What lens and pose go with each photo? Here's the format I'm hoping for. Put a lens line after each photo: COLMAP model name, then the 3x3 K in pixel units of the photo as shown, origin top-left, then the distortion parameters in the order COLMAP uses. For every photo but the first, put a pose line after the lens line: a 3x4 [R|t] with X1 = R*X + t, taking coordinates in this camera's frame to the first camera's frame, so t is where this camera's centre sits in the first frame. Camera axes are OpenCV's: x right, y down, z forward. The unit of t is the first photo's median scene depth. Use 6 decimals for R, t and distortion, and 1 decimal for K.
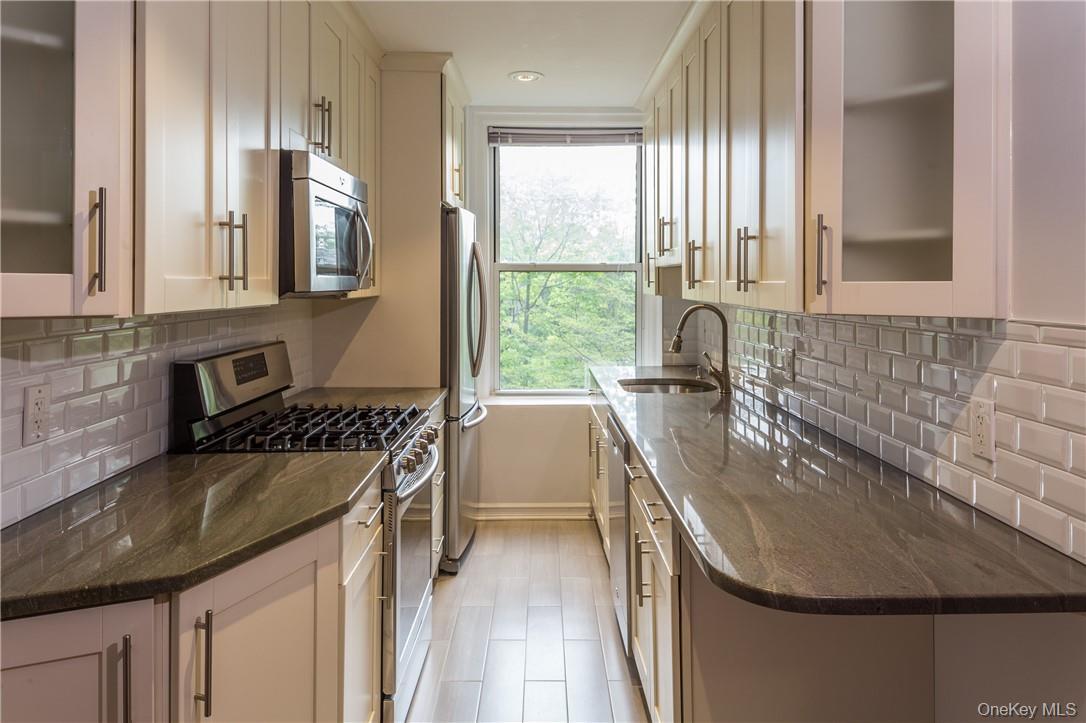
lens RADIAL K [[808.2, 0, 578.1], [0, 808.2, 300.3], [0, 0, 1]] dist [0.109839, 0.000374]
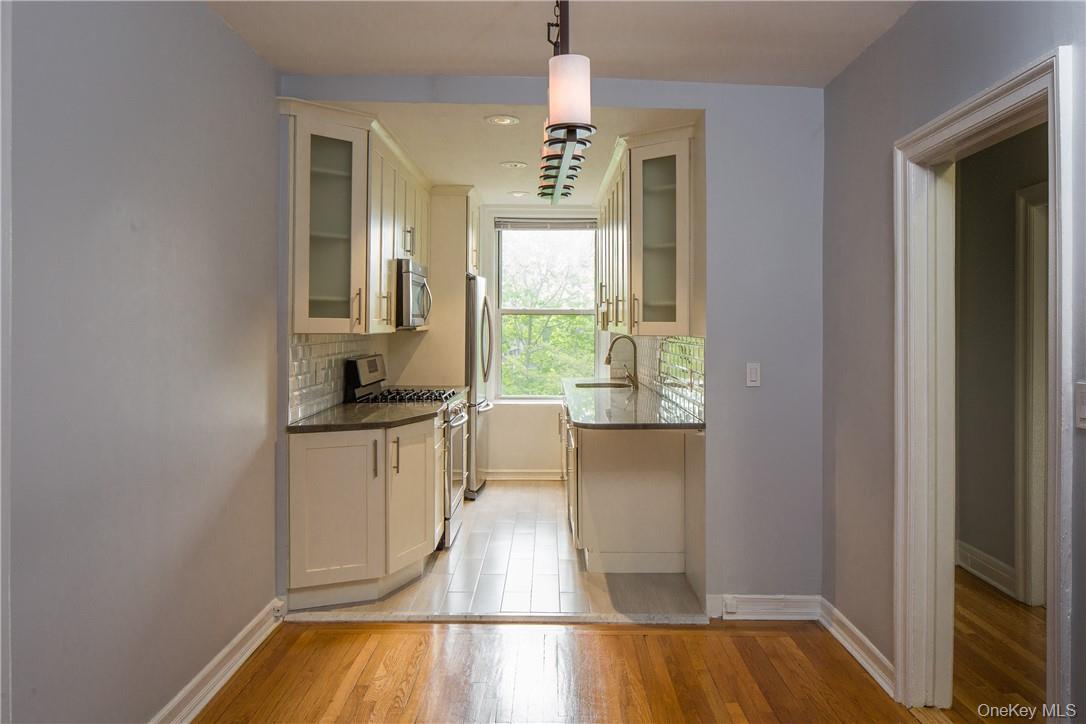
lens RADIAL K [[844.6, 0, 545.2], [0, 844.6, 326.7], [0, 0, 1]] dist [0.010573, 0.001256]
pose [[0.998837, 0.002306, -0.048164, 0.073855], [-0.003164, 0.999838, -0.017746, 0.017716], [0.048115, 0.017878, 0.998682, -0.698899]]
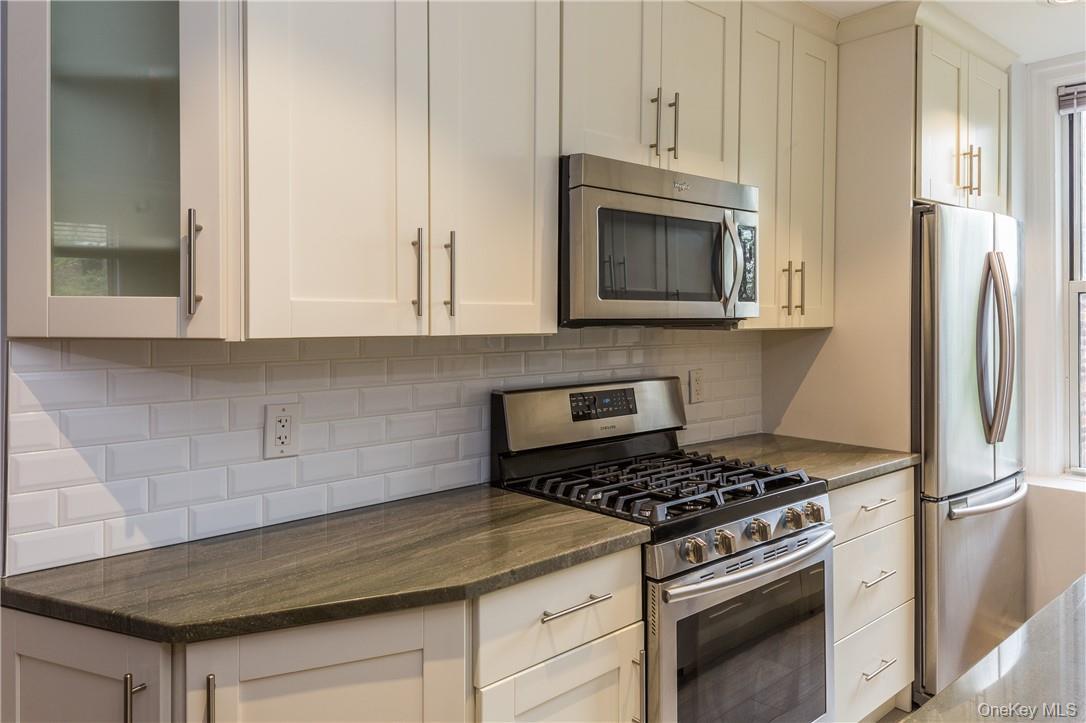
lens RADIAL K [[844.6, 0, 545.2], [0, 844.6, 326.2], [0, 0, 1]] dist [0.010573, 0.001256]
pose [[0.677618, 0.011871, -0.735318, 0.169011], [-0.016541, 0.999863, 0.000899, -0.001681], [0.735228, 0.011553, 0.677721, 0.240139]]
